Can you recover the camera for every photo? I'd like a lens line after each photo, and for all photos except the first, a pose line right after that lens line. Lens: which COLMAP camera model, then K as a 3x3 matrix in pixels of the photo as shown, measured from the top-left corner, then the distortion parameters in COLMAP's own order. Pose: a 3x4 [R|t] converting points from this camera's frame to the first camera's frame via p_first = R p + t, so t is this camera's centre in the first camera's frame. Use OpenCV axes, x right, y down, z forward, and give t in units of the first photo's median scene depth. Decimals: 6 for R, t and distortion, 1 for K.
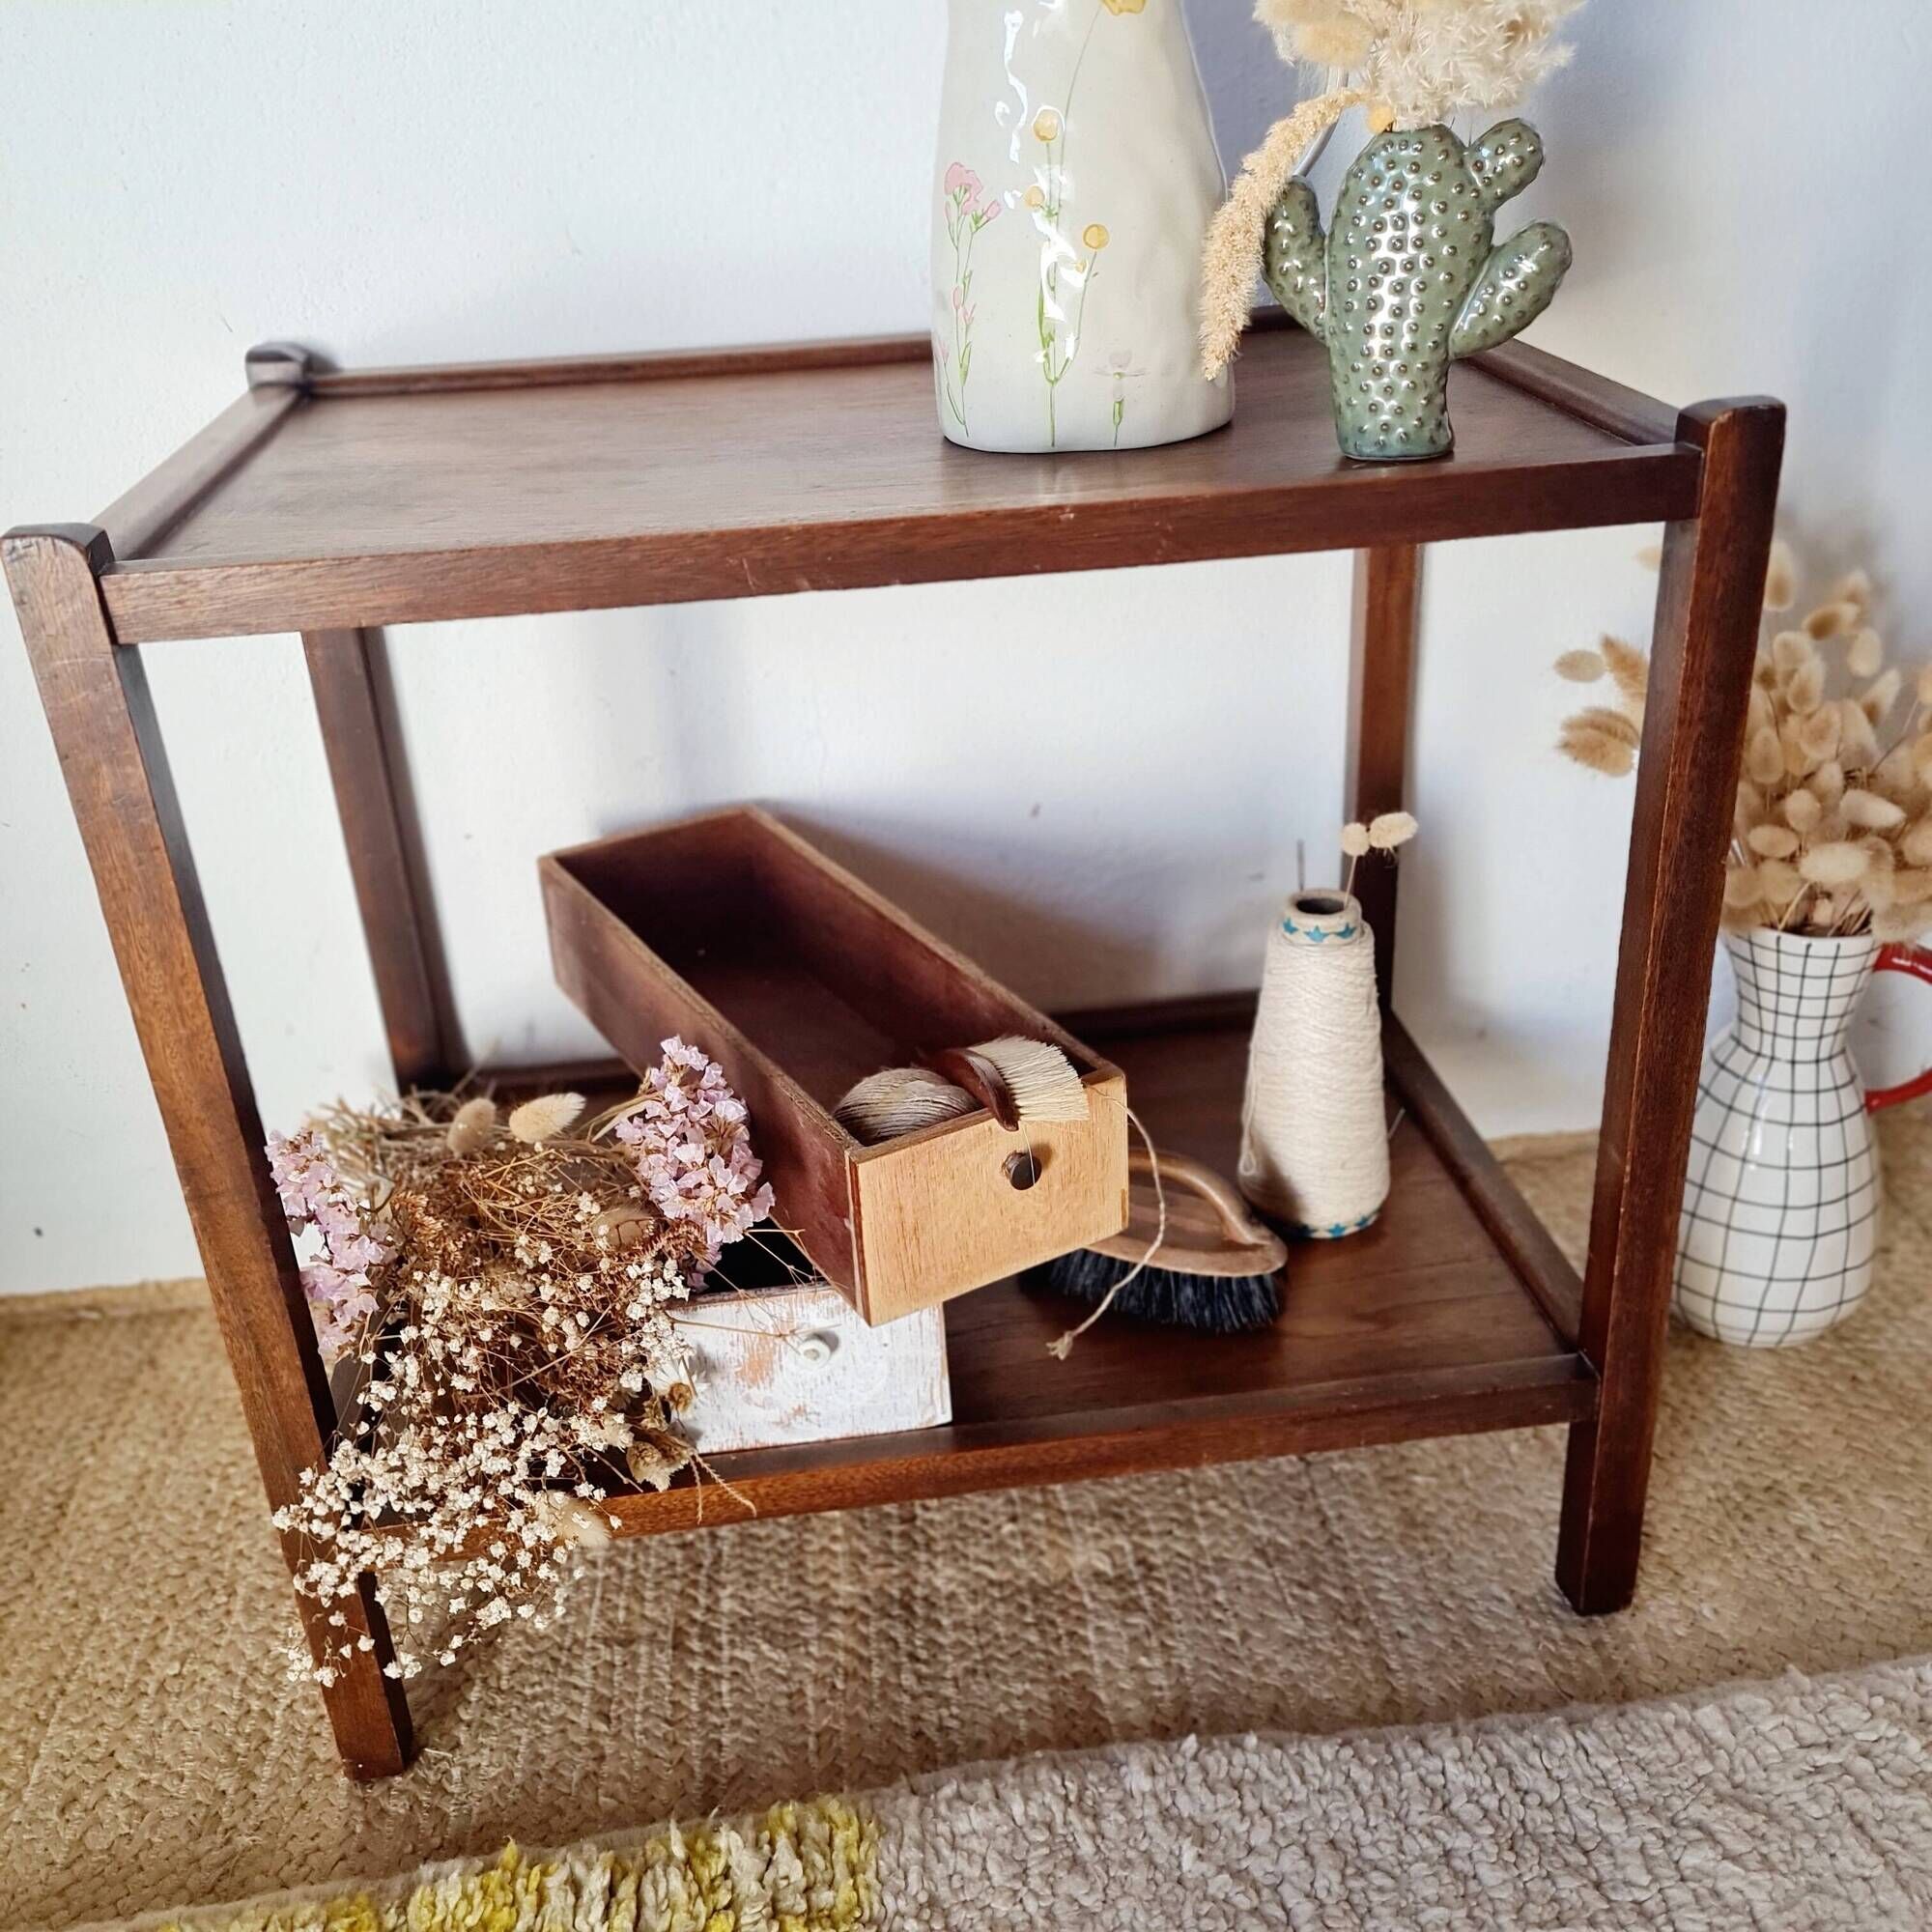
lens RADIAL K [[1963.7, 0, 954.5], [0, 1963.7, 980.1], [0, 0, 1]] dist [0.028570, 0.000000]
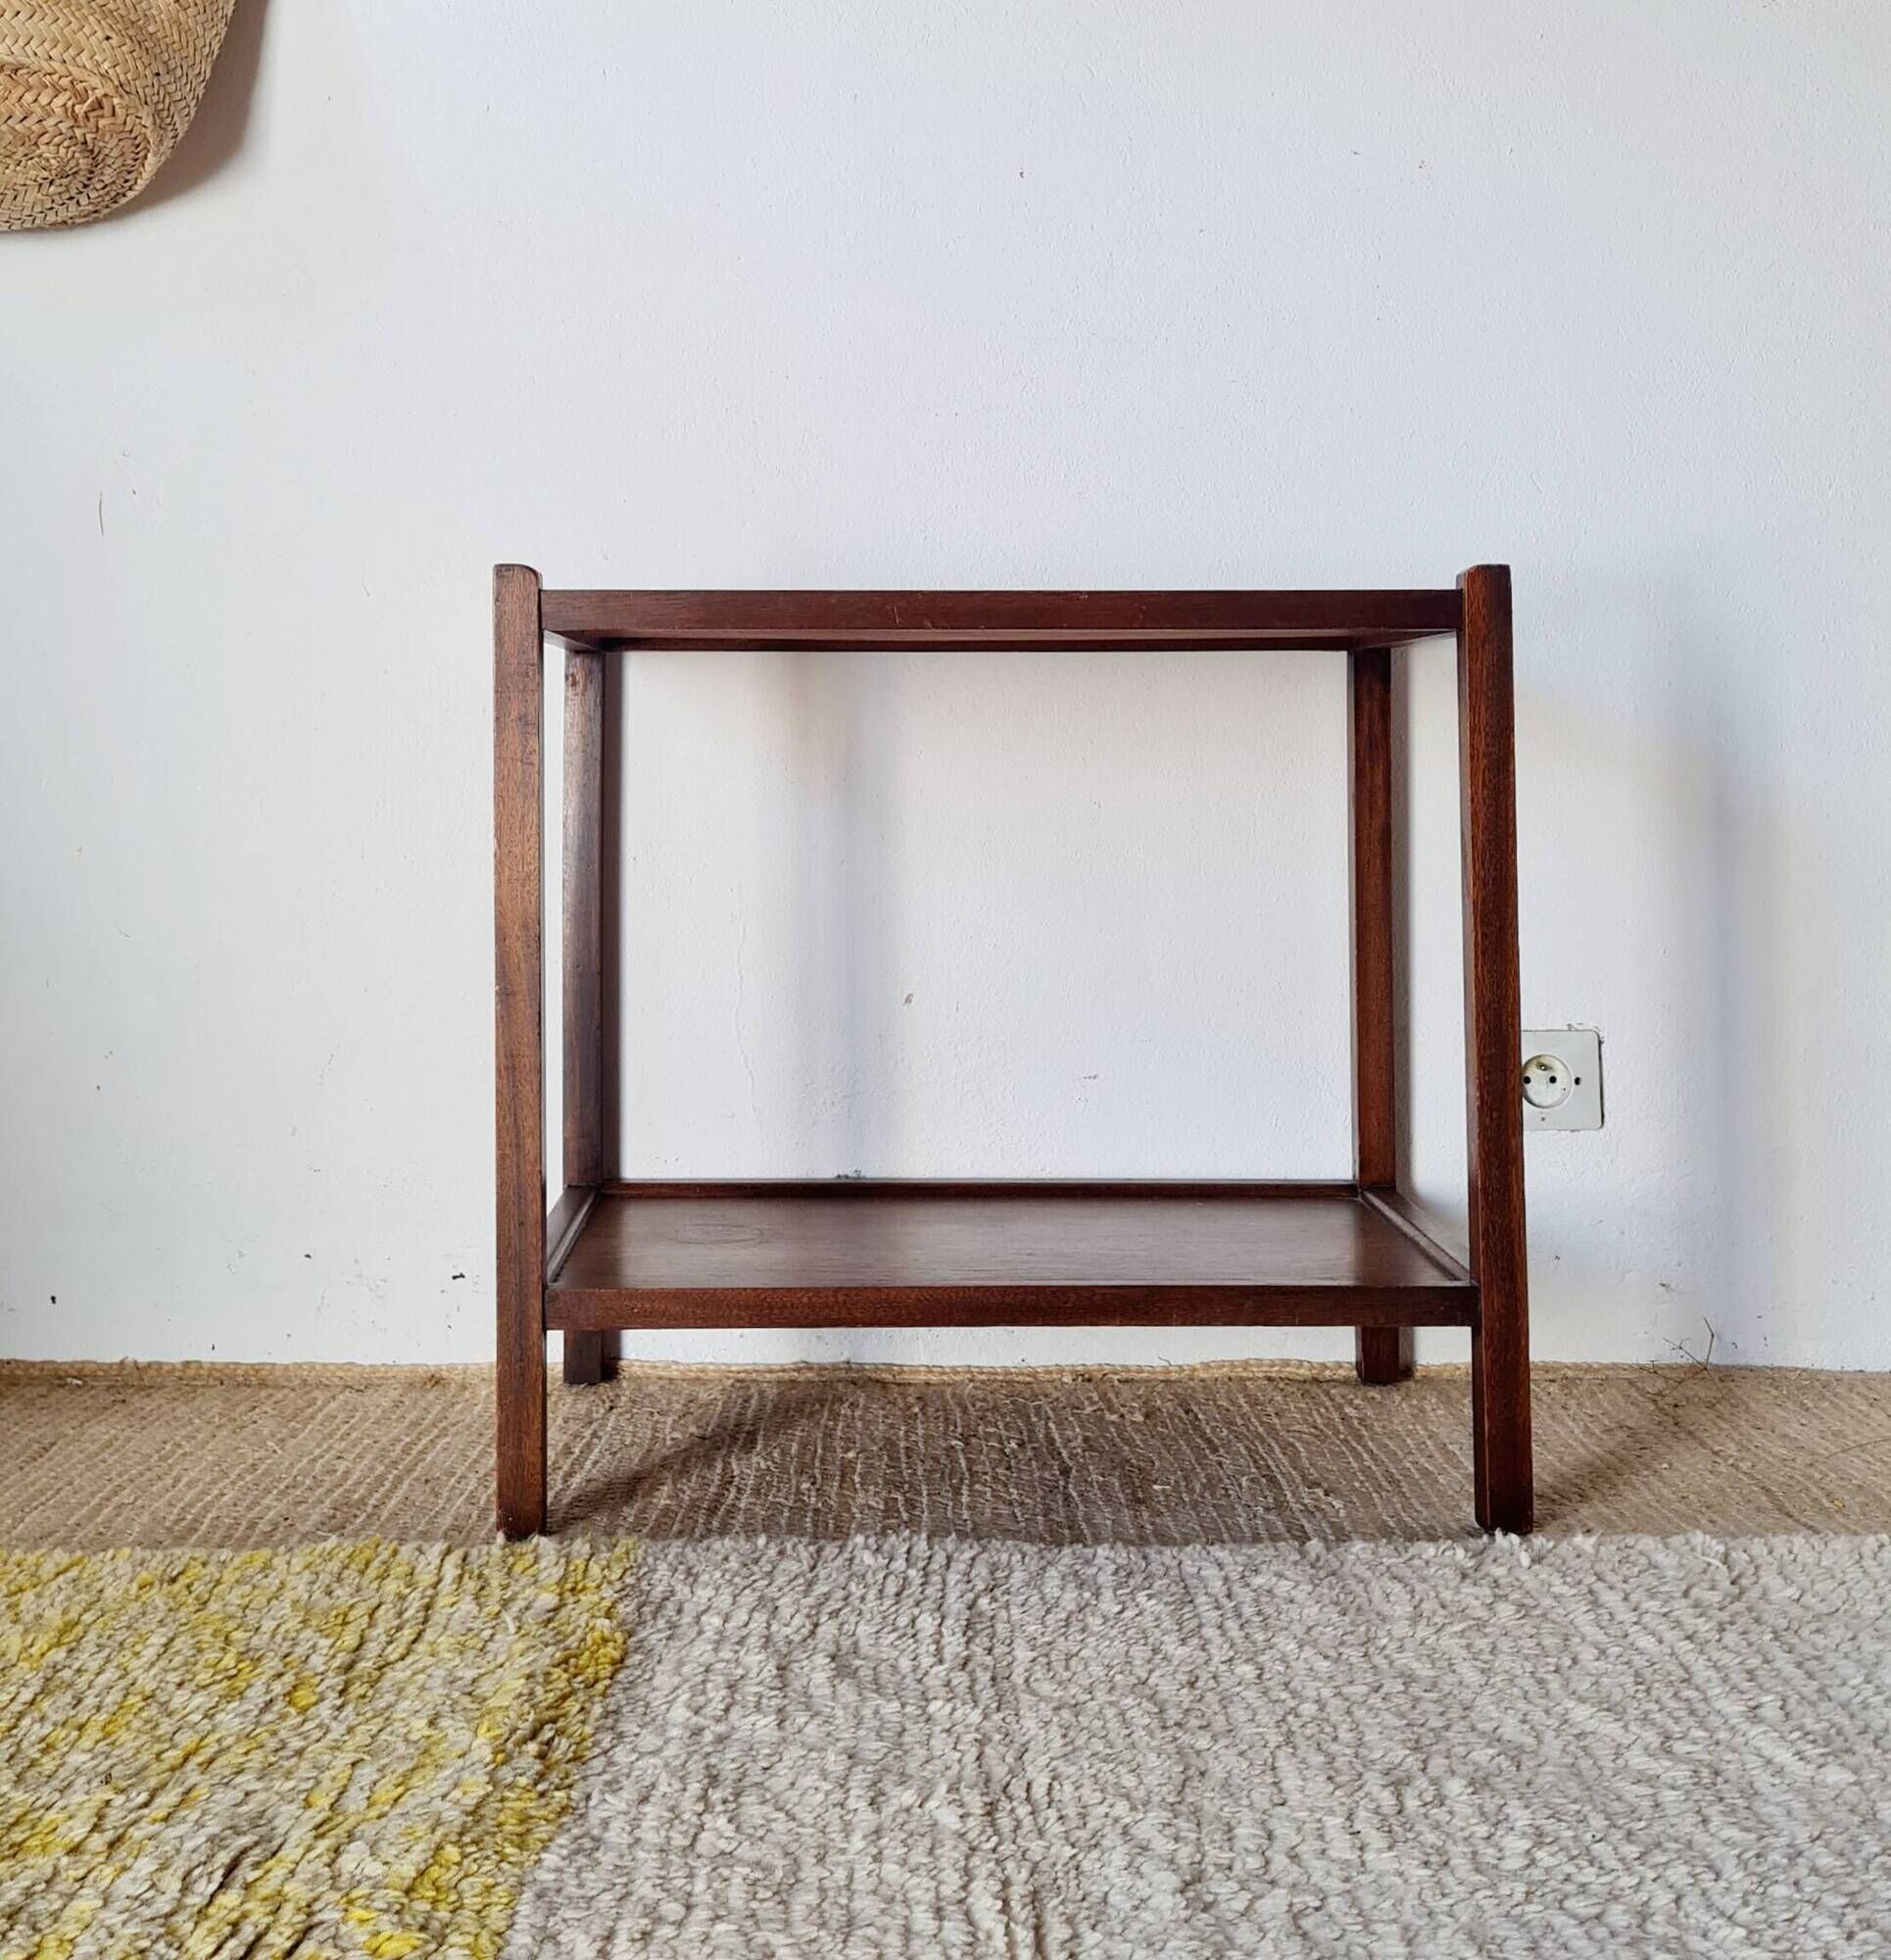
lens RADIAL K [[2733.0, 0, 870.8], [0, 2733.0, 619.1], [0, 0, 1]] dist [0.033699, 0.000000]
pose [[0.992238, 0.043437, -0.116523, 0.301218], [-0.095497, 0.866337, -0.490246, 0.805321], [0.079653, 0.497568, 0.863760, -0.892987]]
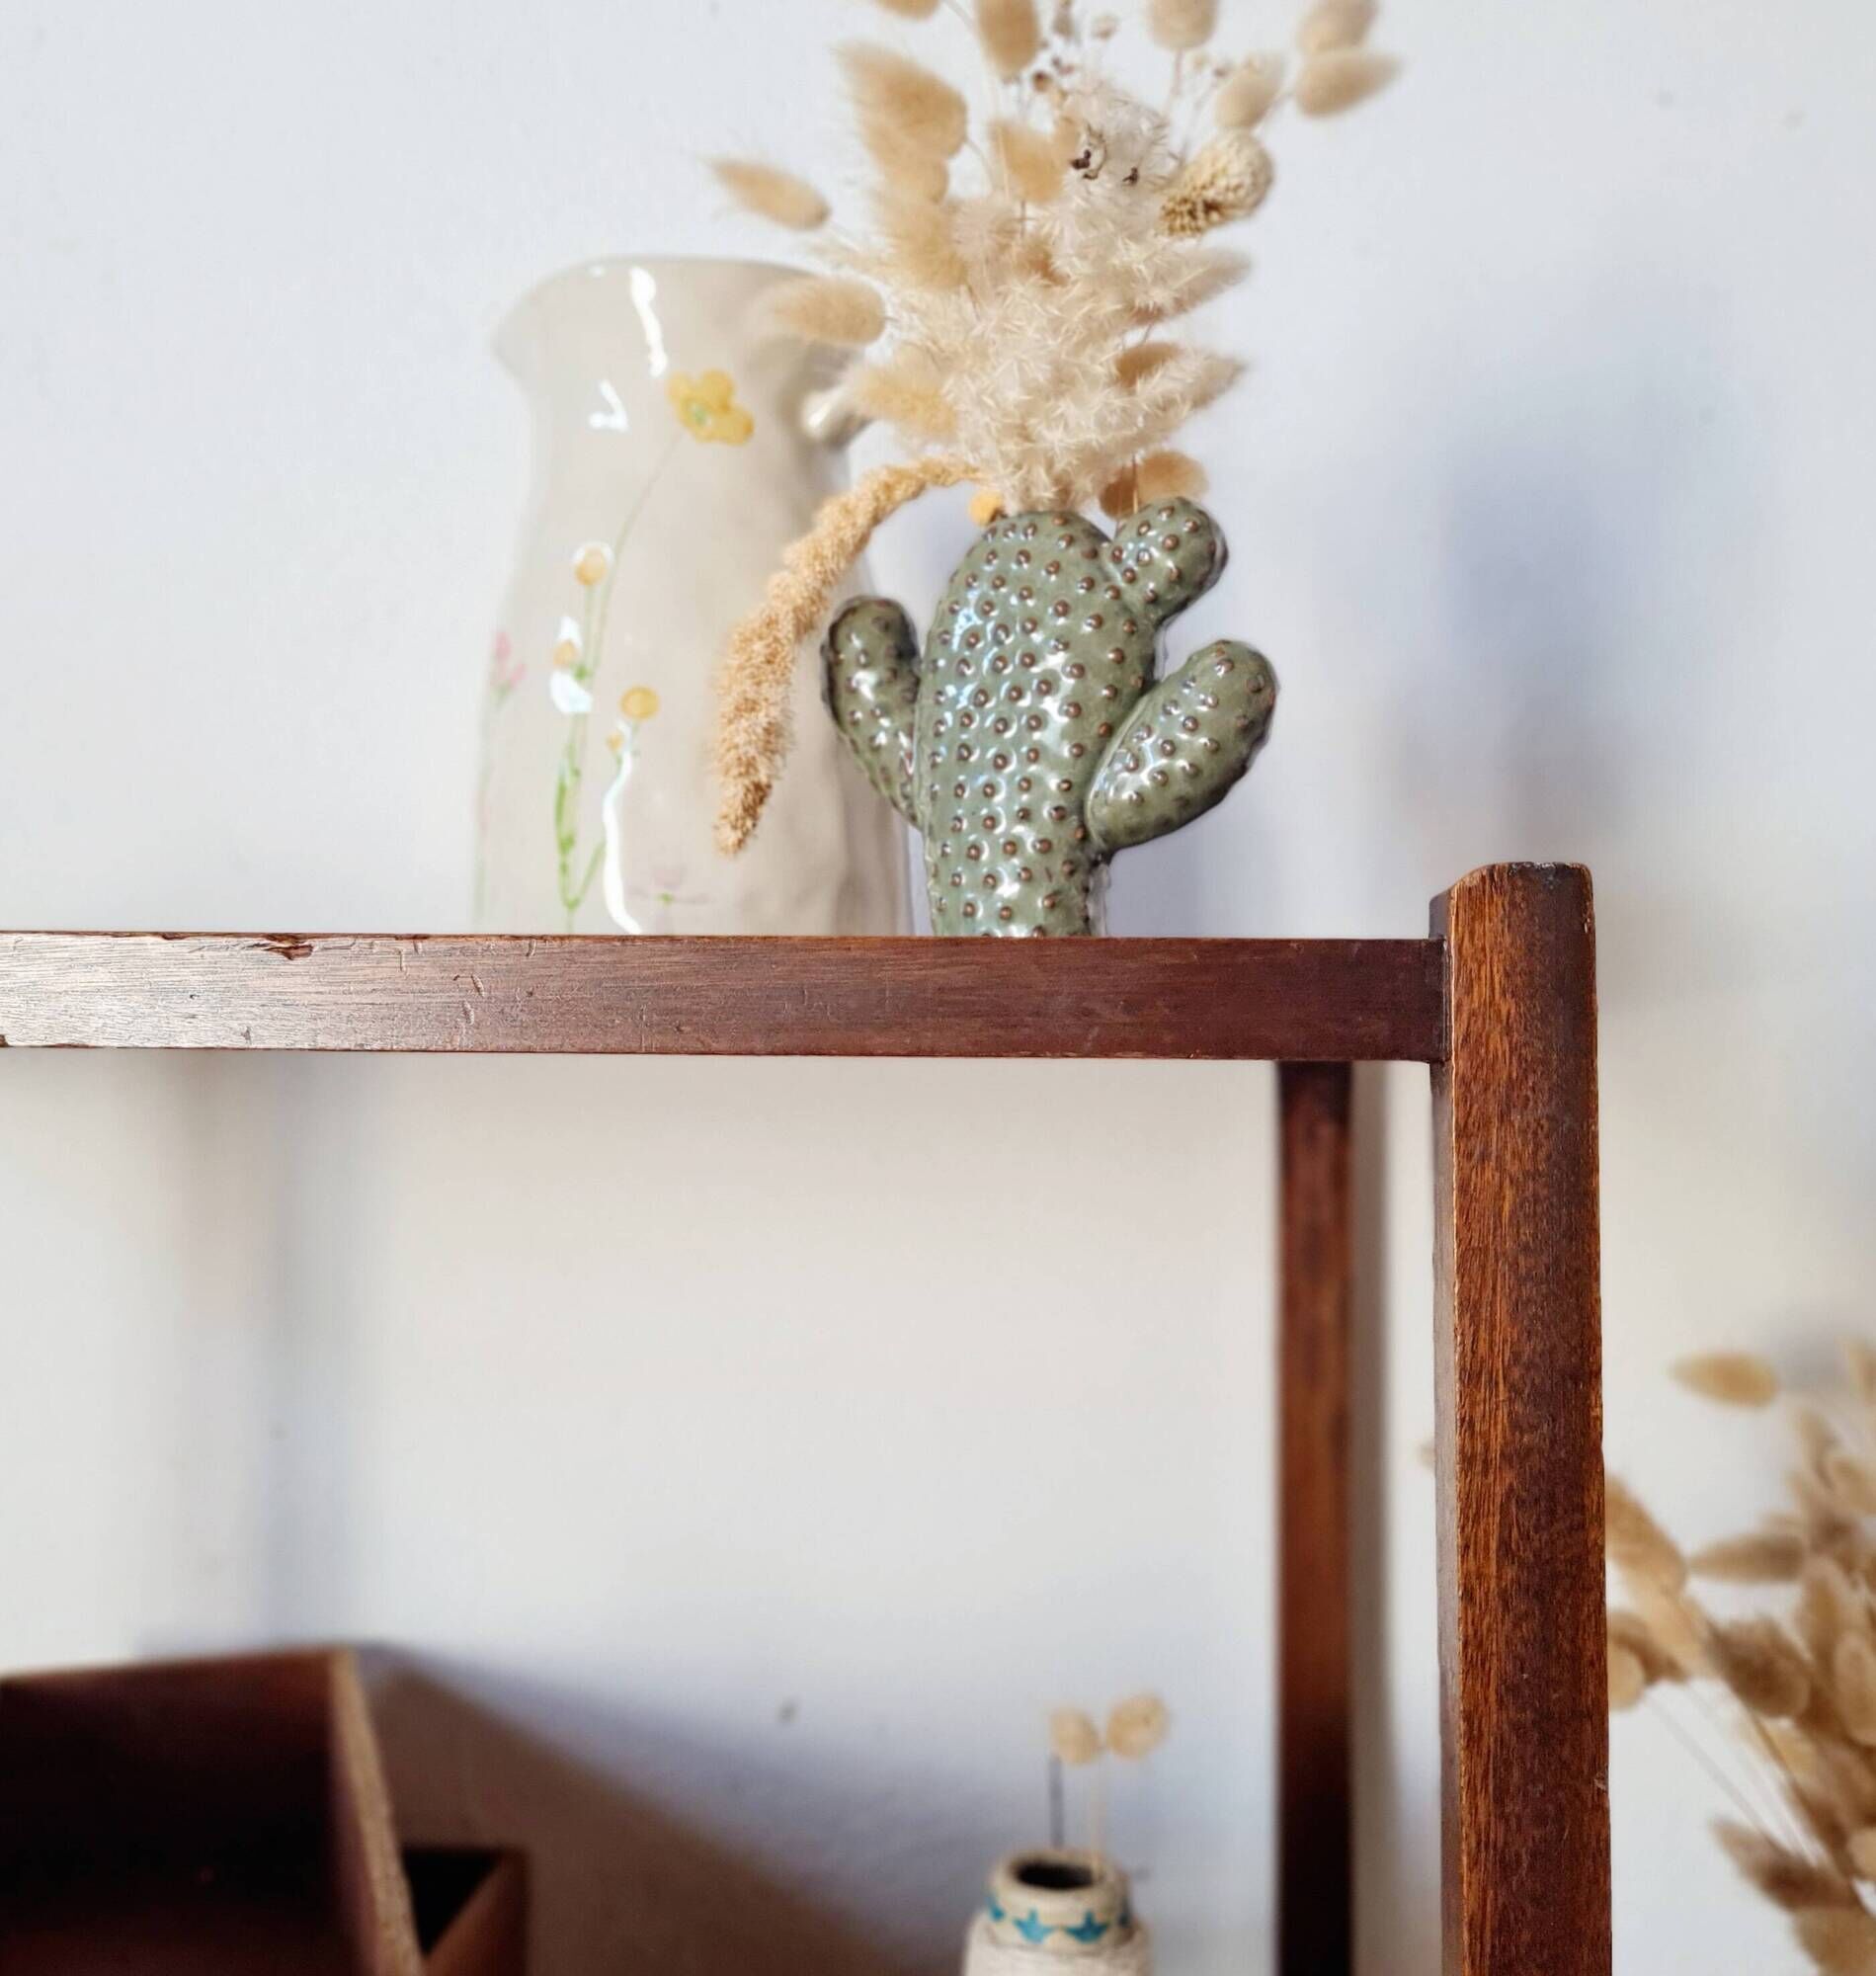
lens RADIAL K [[1998.8, 0, 1005.4], [0, 1998.8, 957.0], [0, 0, 1]] dist [0.030424, 0.000000]
pose [[0.985621, 0.051169, -0.161039, 0.299396], [-0.124366, 0.864856, -0.486370, 0.020296], [0.114388, 0.499405, 0.858784, 0.440358]]
